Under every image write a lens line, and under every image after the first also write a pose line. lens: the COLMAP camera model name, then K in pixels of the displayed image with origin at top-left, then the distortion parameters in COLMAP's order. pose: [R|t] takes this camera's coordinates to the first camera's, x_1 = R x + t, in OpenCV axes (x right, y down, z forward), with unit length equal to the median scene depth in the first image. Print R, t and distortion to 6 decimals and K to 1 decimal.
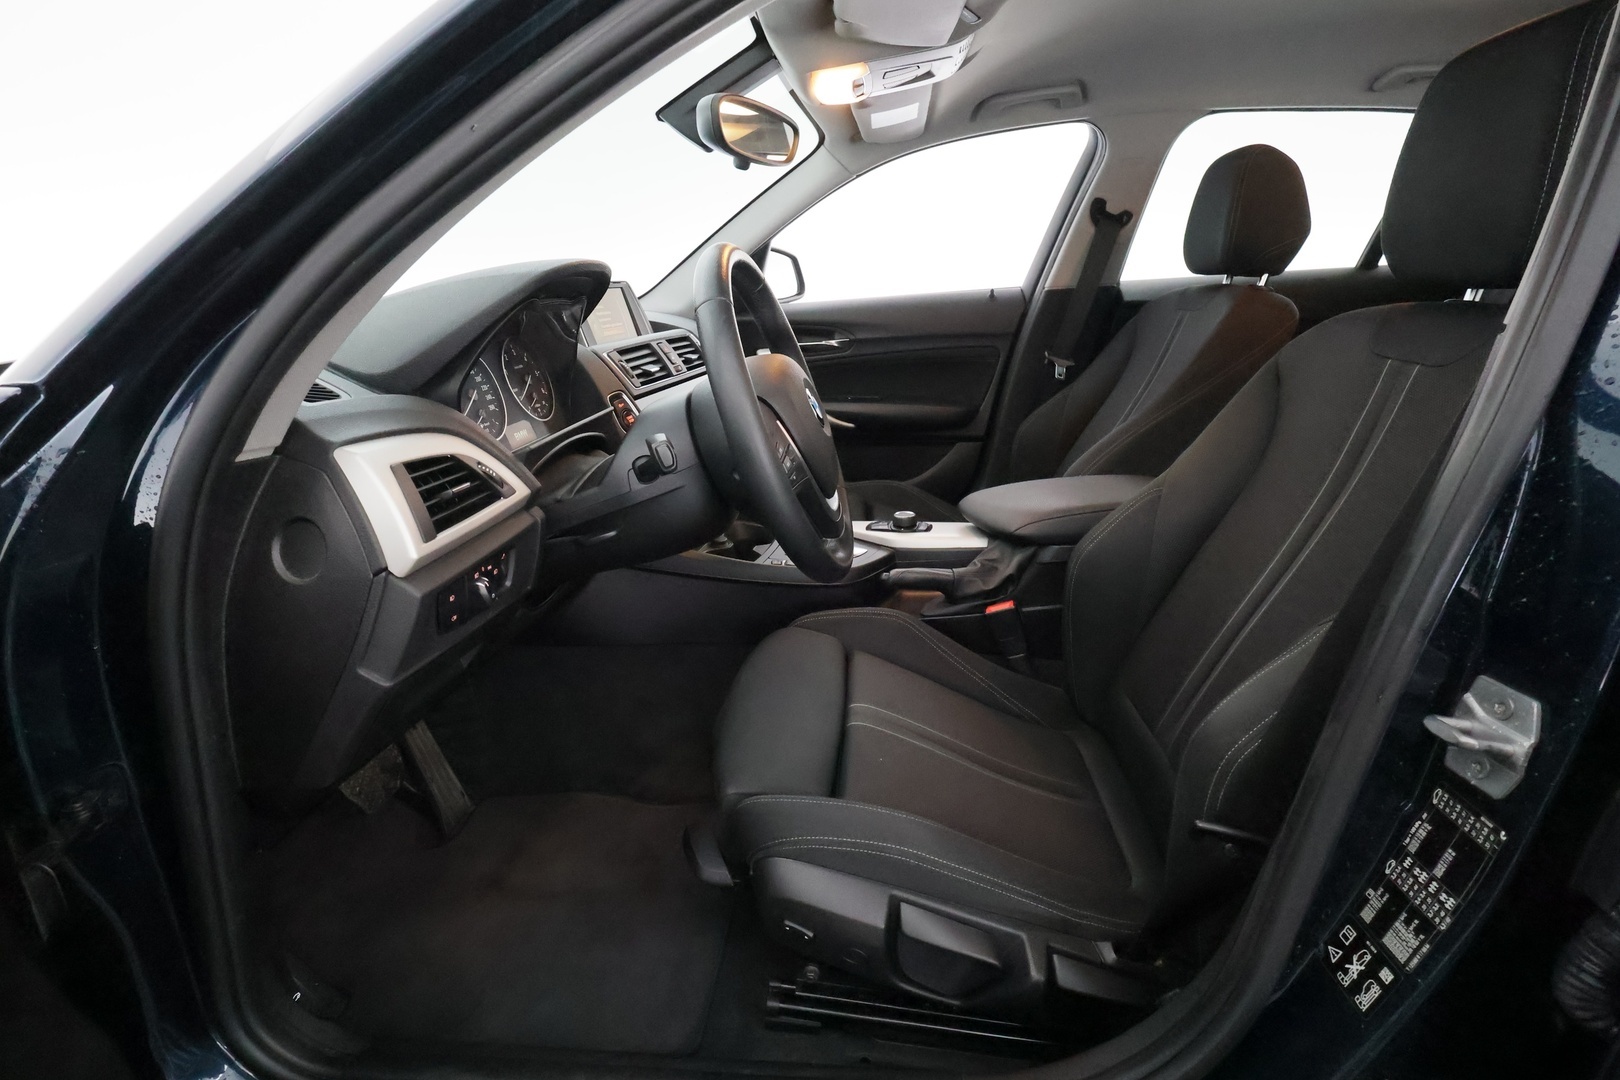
lens RADIAL K [[746.6, 0, 810.7], [0, 746.6, 556.2], [0, 0, 1]] dist [-0.004640, -0.000993]
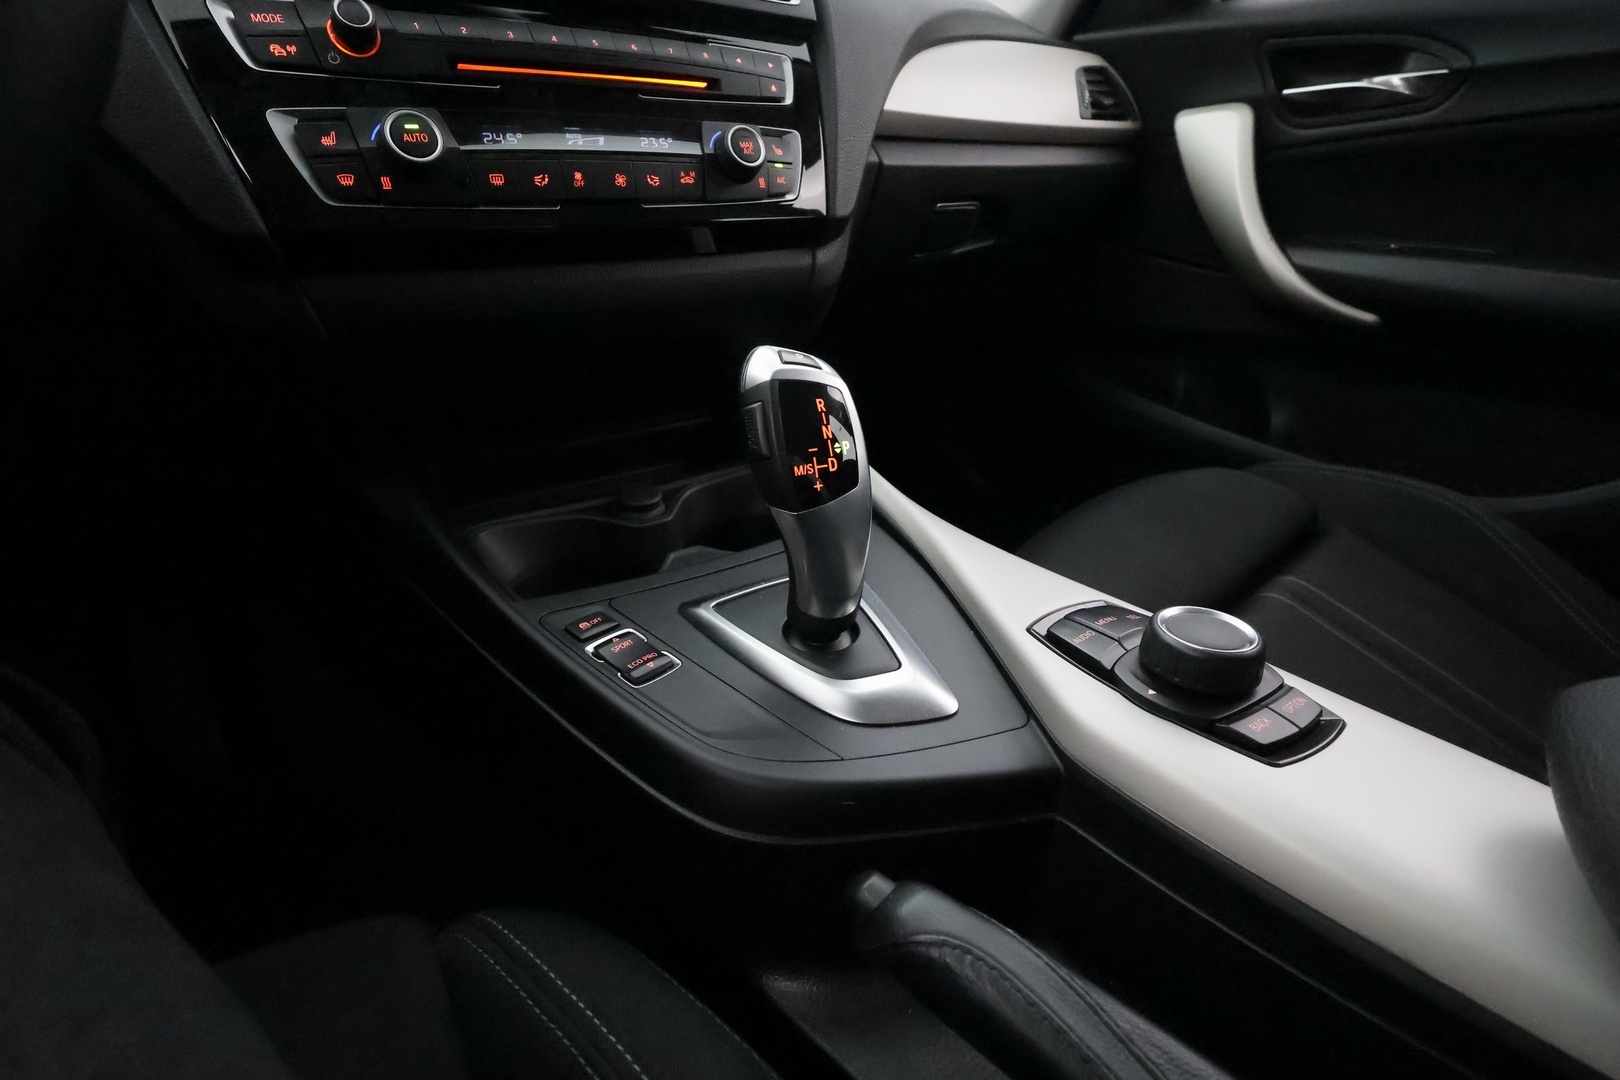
lens RADIAL K [[746.6, 0, 810.0], [0, 746.6, 540.0], [0, 0, 1]] dist [0.000316, 0.000054]
pose [[0.729655, 0.329199, -0.599359, 0.179992], [-0.268265, 0.944033, 0.191928, -0.101514], [0.628997, 0.020746, 0.777131, 0.832744]]
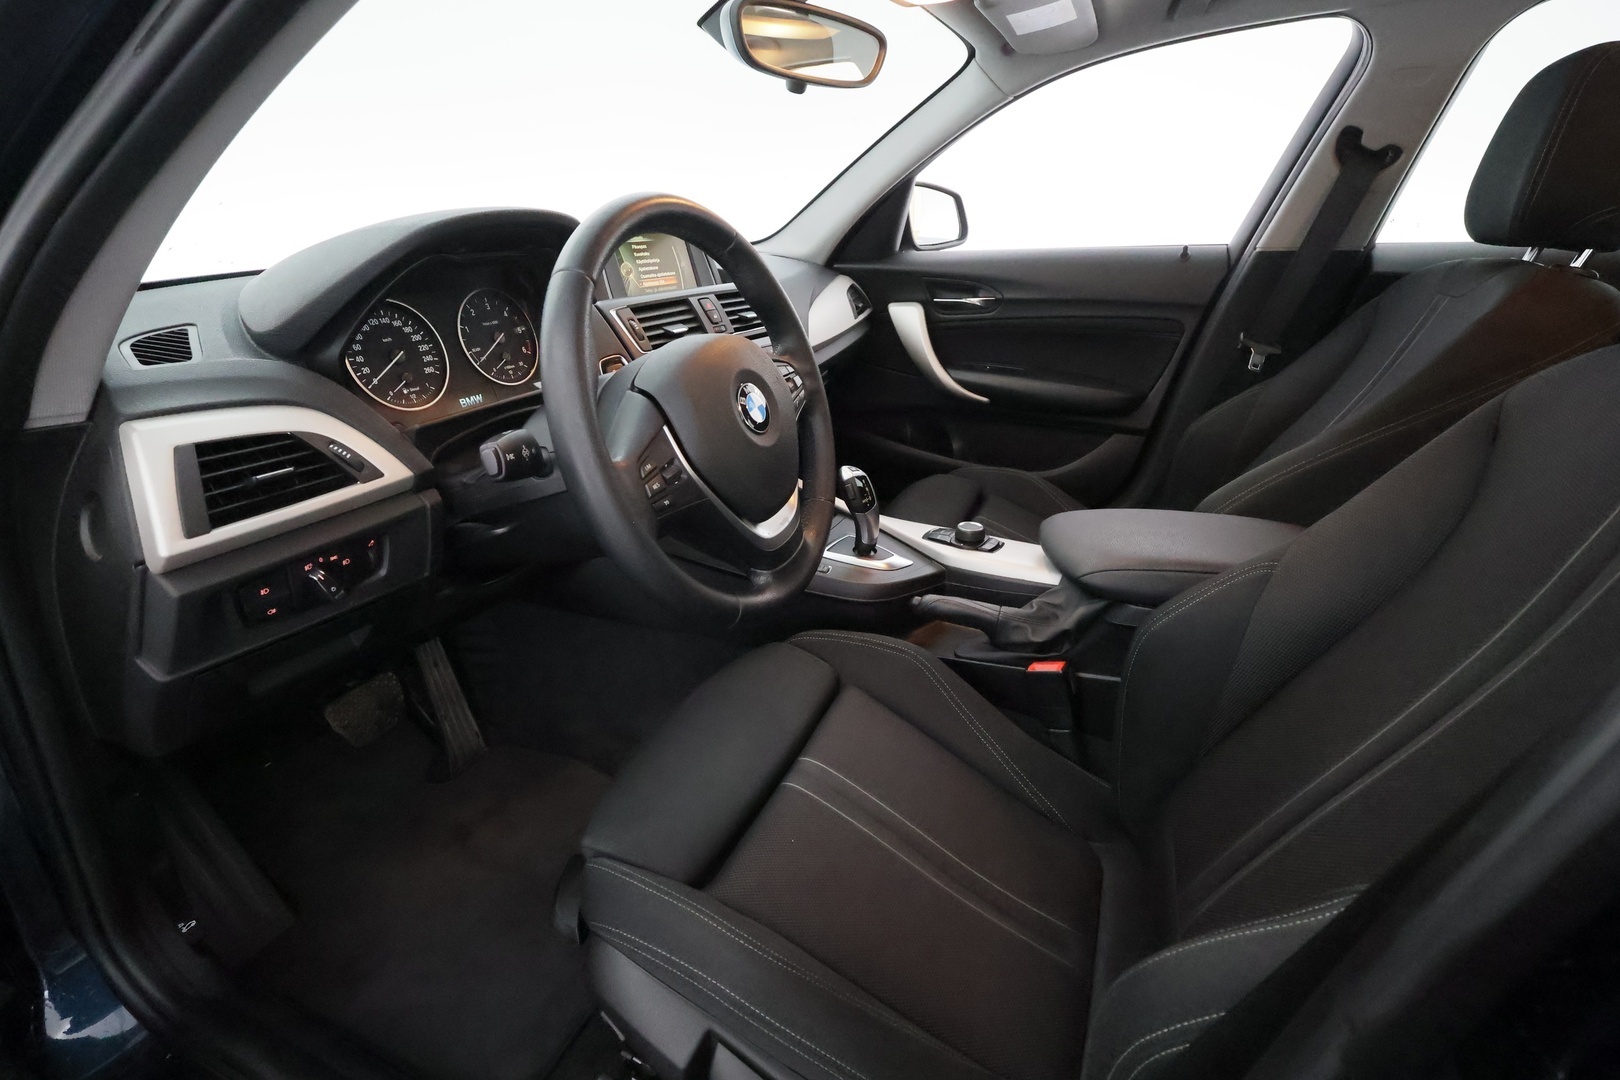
lens RADIAL K [[746.6, 0, 810.7], [0, 746.6, 556.2], [0, 0, 1]] dist [-0.004640, -0.000993]
pose [[0.945617, 0.163475, -0.281220, 0.216211], [-0.139474, 0.984804, 0.103483, -0.093333], [0.293863, -0.058633, 0.954047, 0.173108]]
